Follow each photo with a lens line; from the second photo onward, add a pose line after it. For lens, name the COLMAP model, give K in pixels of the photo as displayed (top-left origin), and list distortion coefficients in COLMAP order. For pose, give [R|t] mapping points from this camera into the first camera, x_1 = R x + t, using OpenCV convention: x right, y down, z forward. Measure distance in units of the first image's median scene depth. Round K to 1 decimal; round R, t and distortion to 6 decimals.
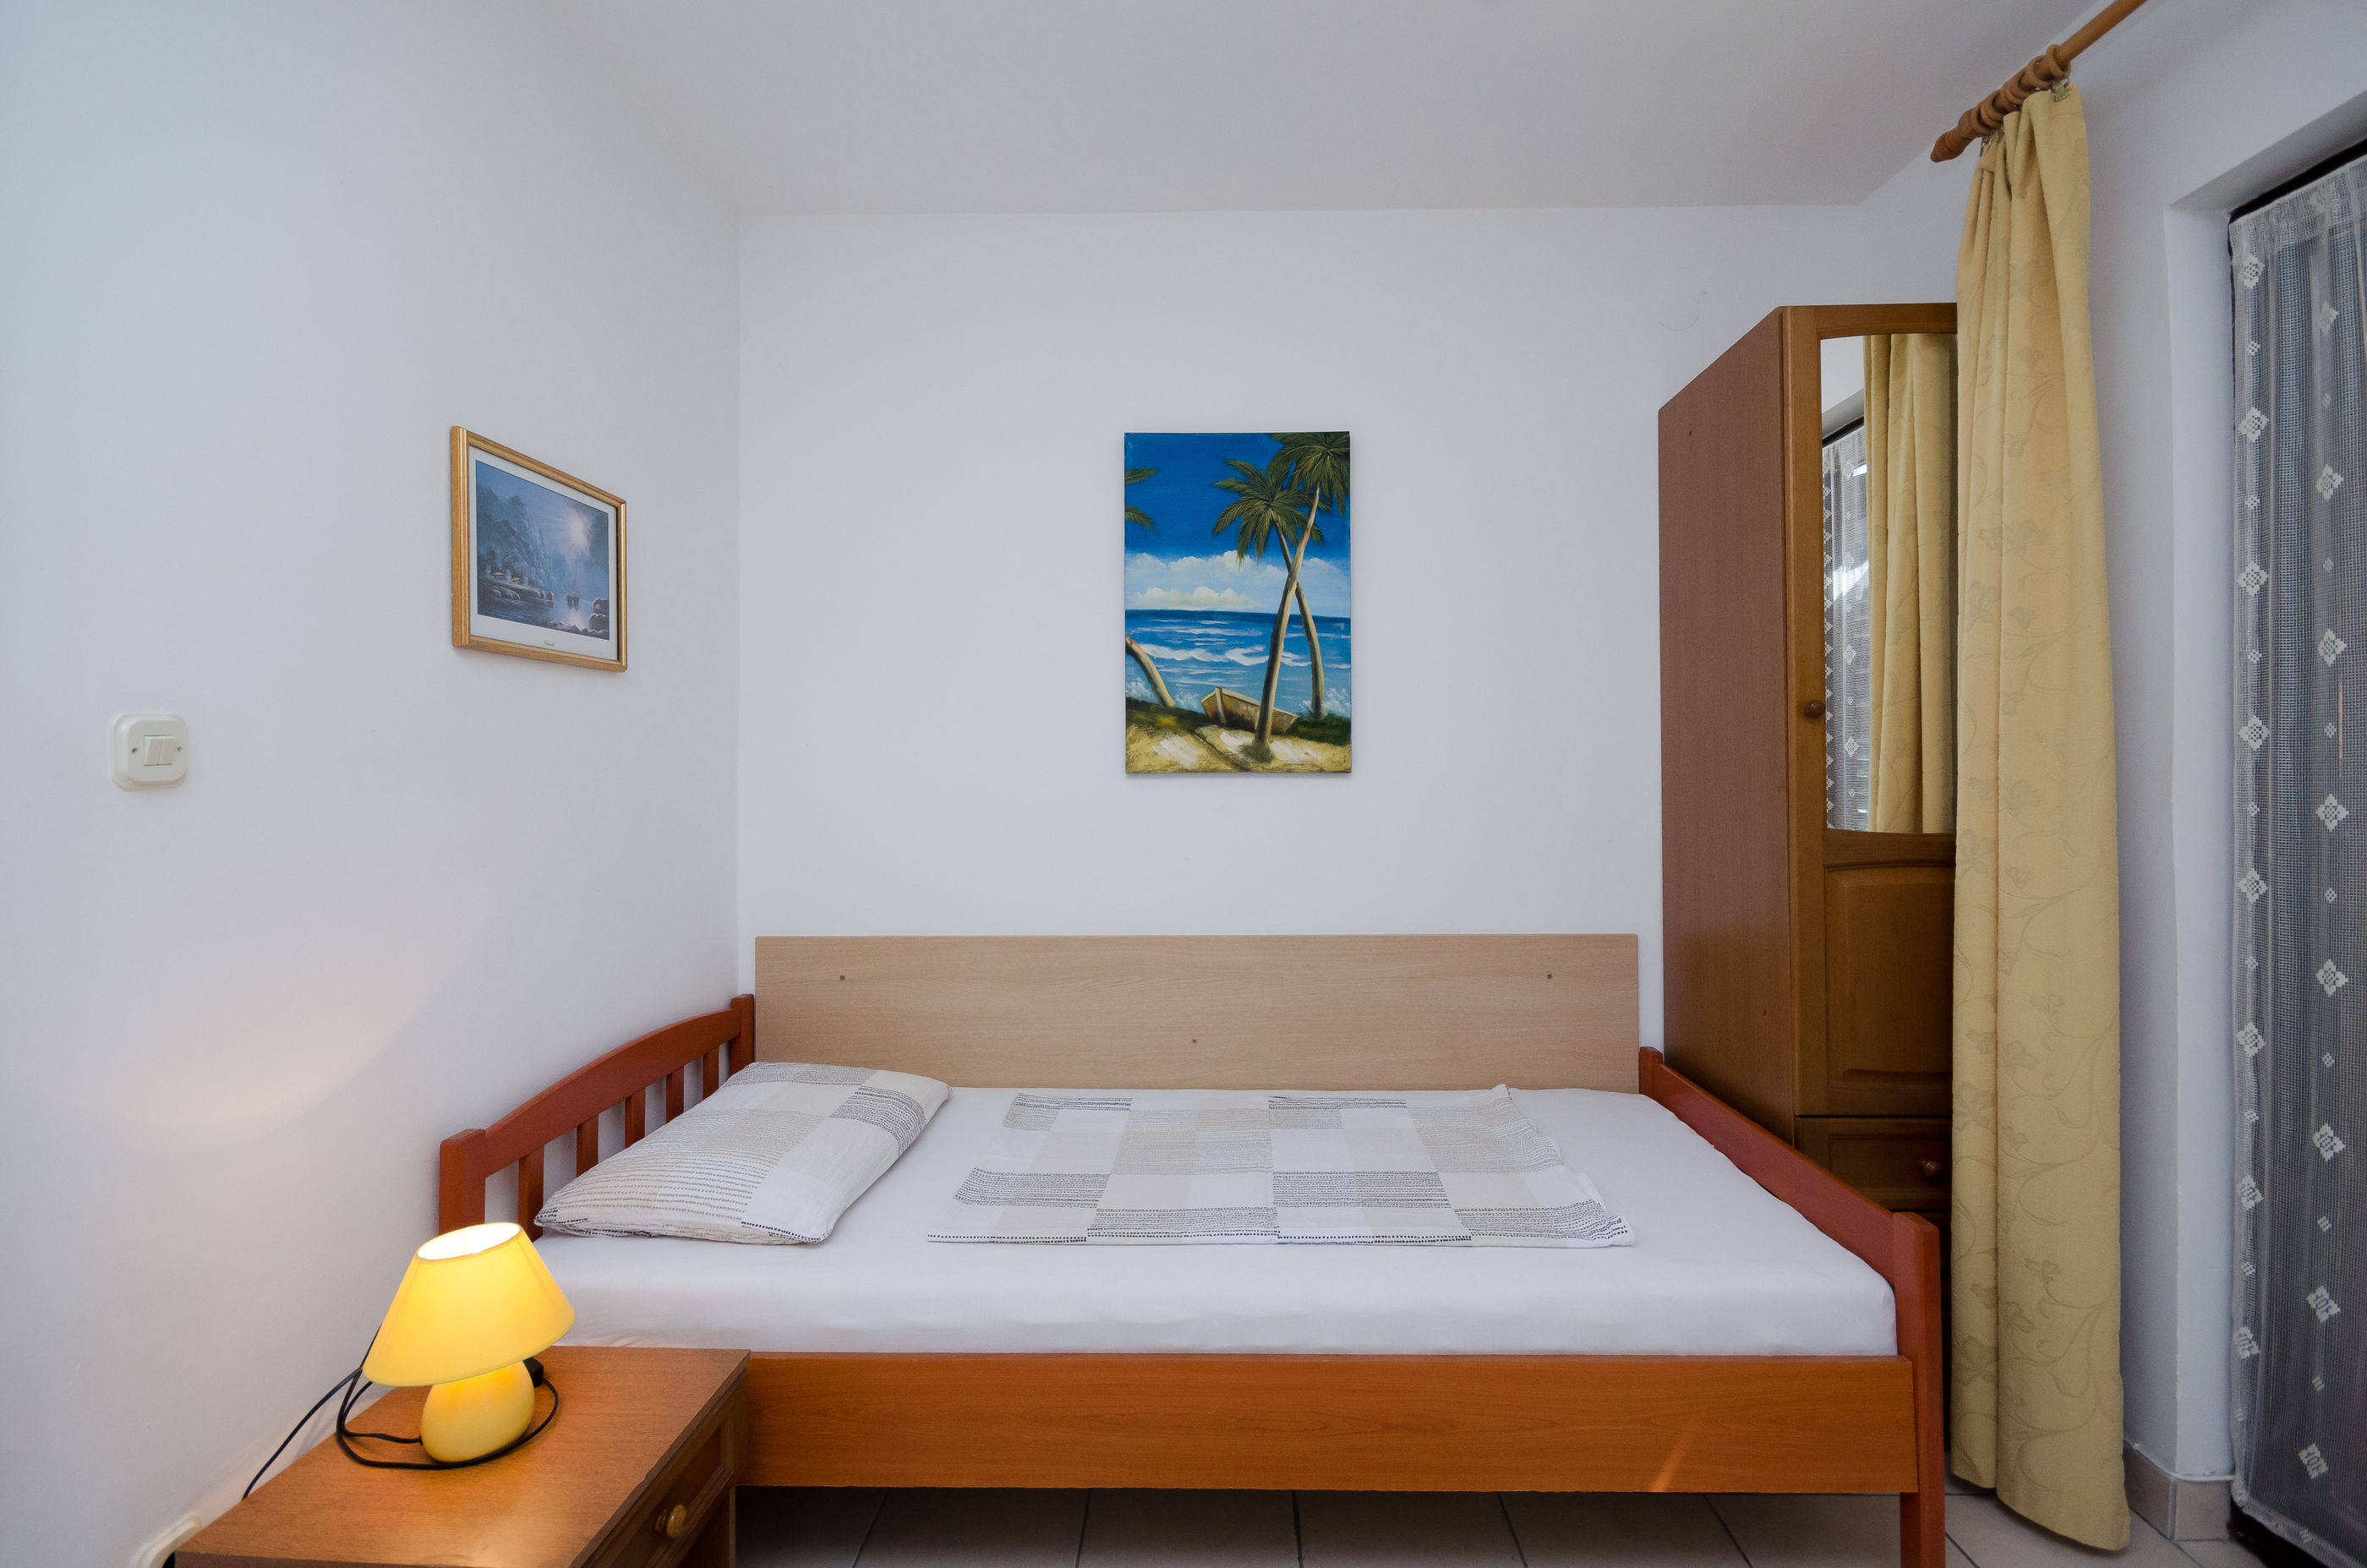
lens RADIAL K [[1102.7, 0, 1186.3], [0, 1102.7, 756.8], [0, 0, 1]] dist [-0.000177, 0.000239]
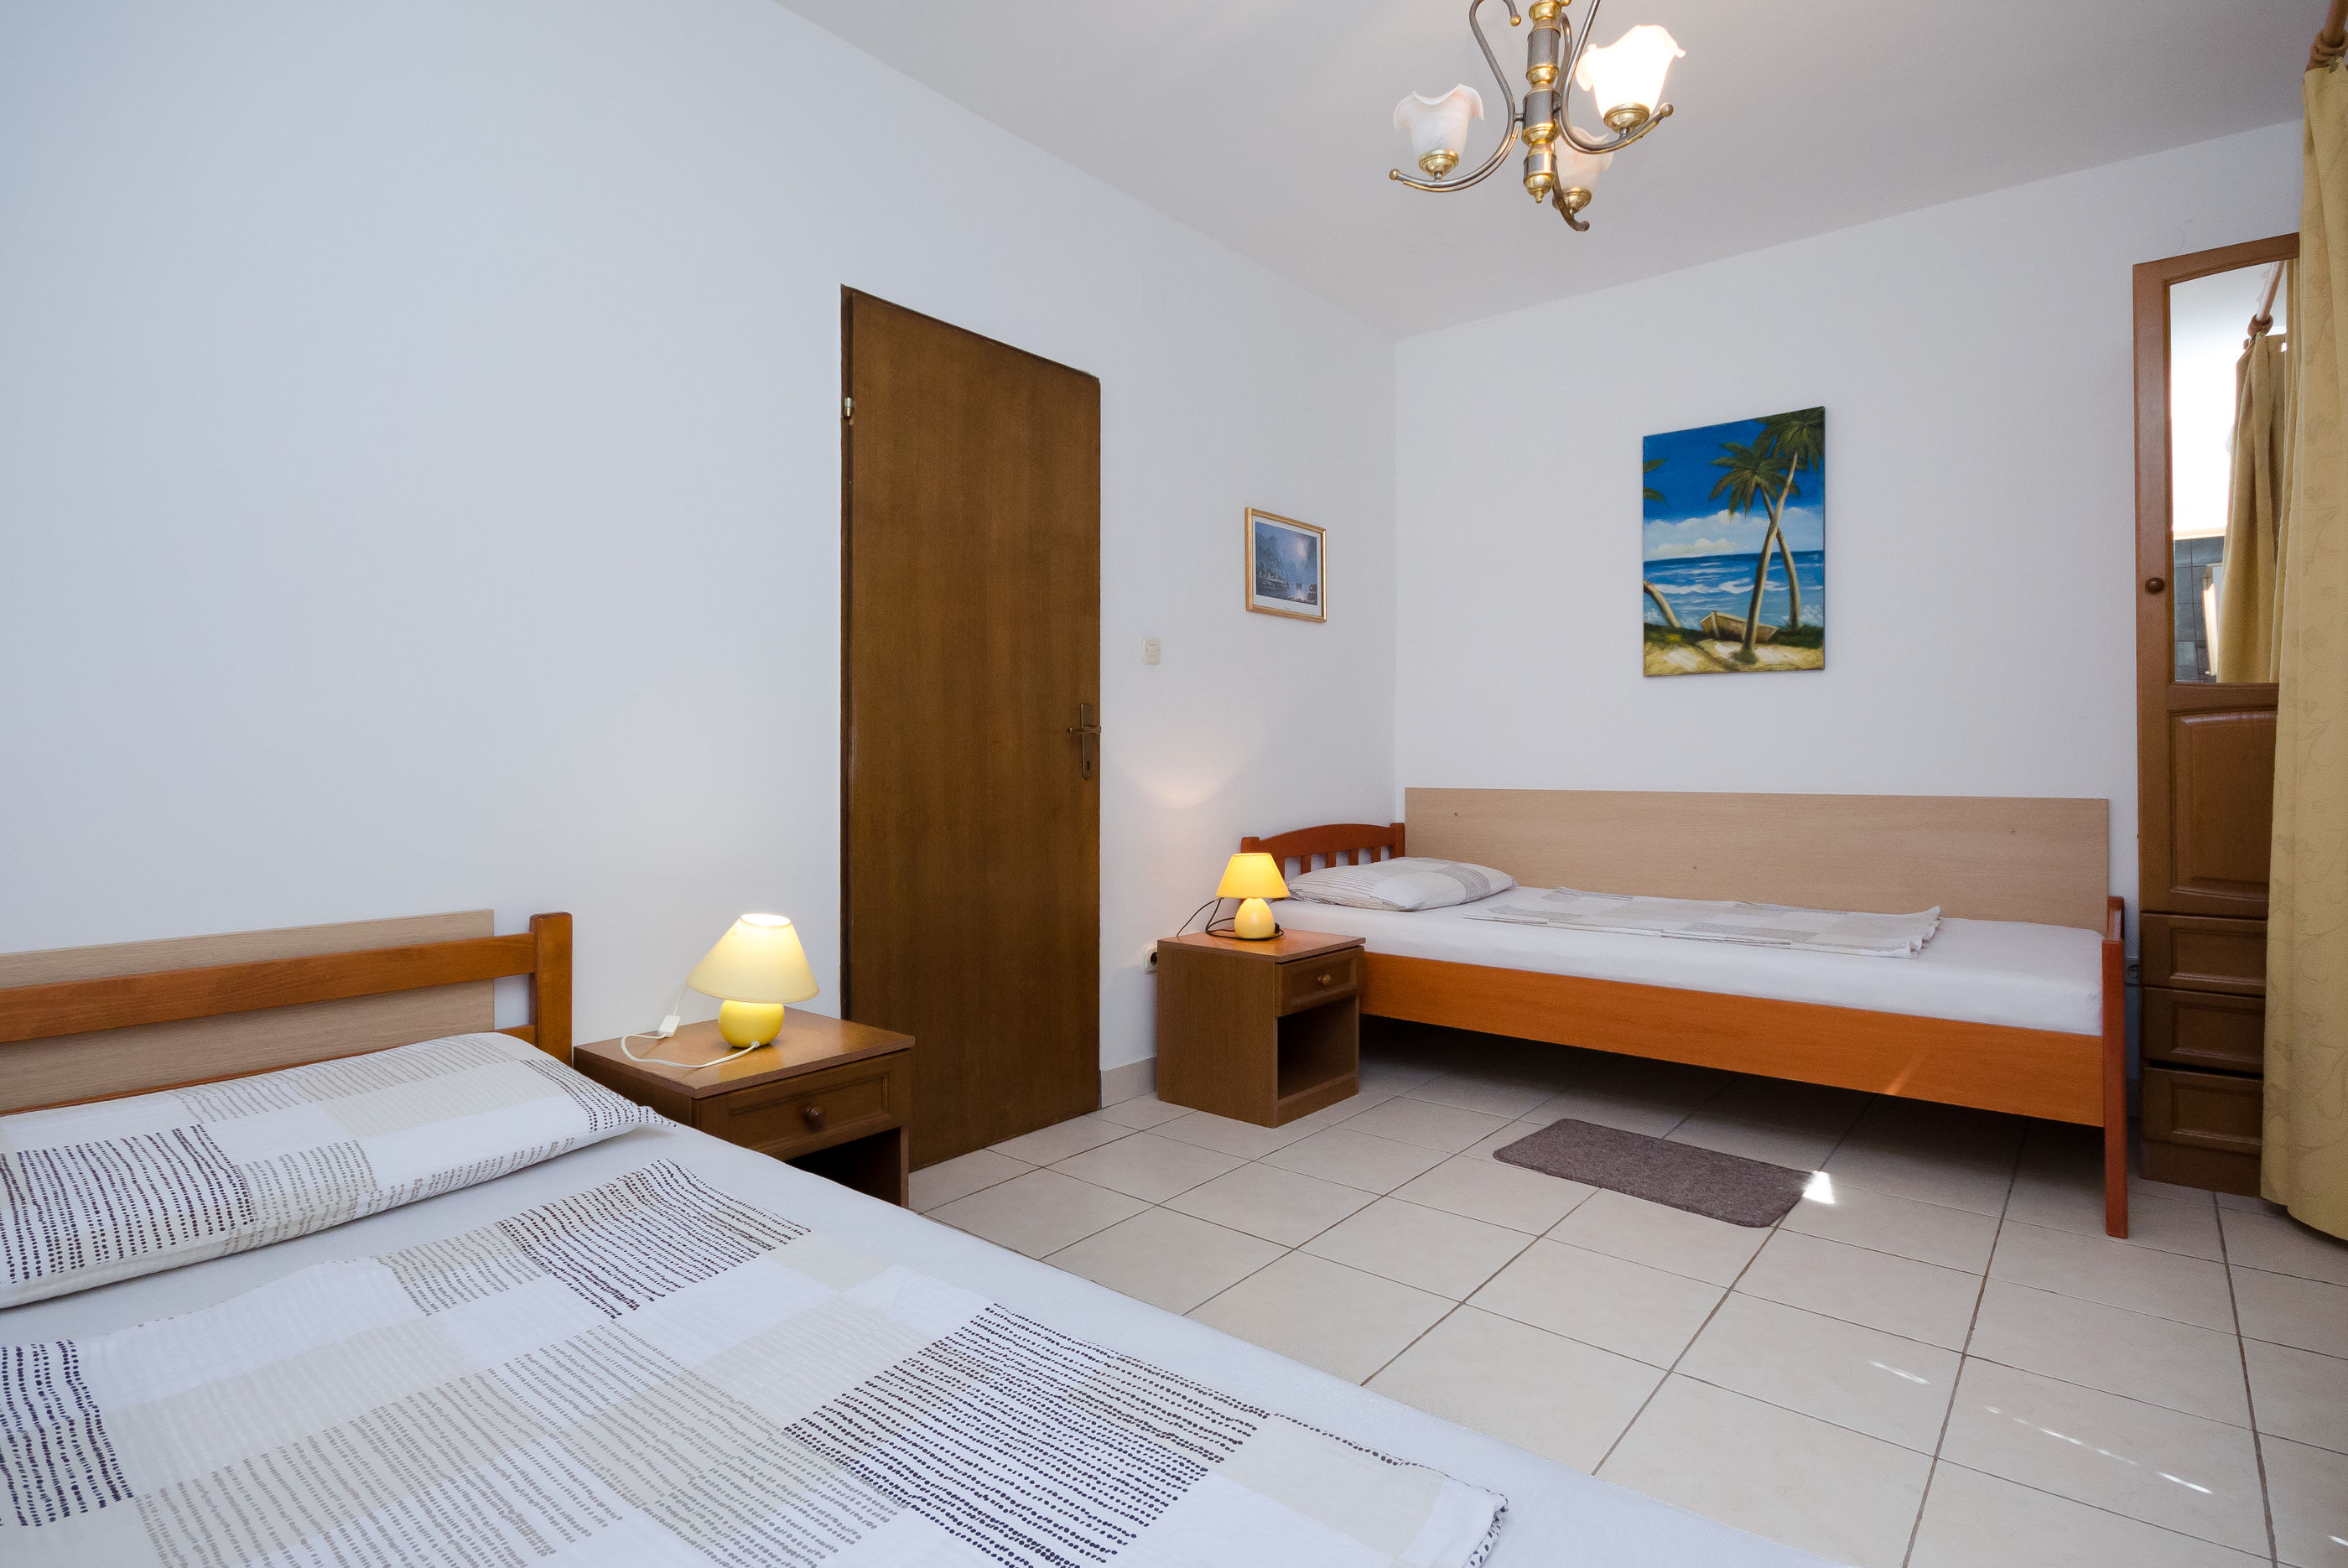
lens RADIAL K [[1158.0, 0, 1168.0], [0, 1158.0, 742.0], [0, 0, 1]] dist [0.001630, -0.000053]
pose [[0.788064, -0.003795, -0.615582, 0.379746], [0.000743, 0.999986, -0.005213, 0.106335], [0.615593, 0.003651, 0.788056, -0.548570]]
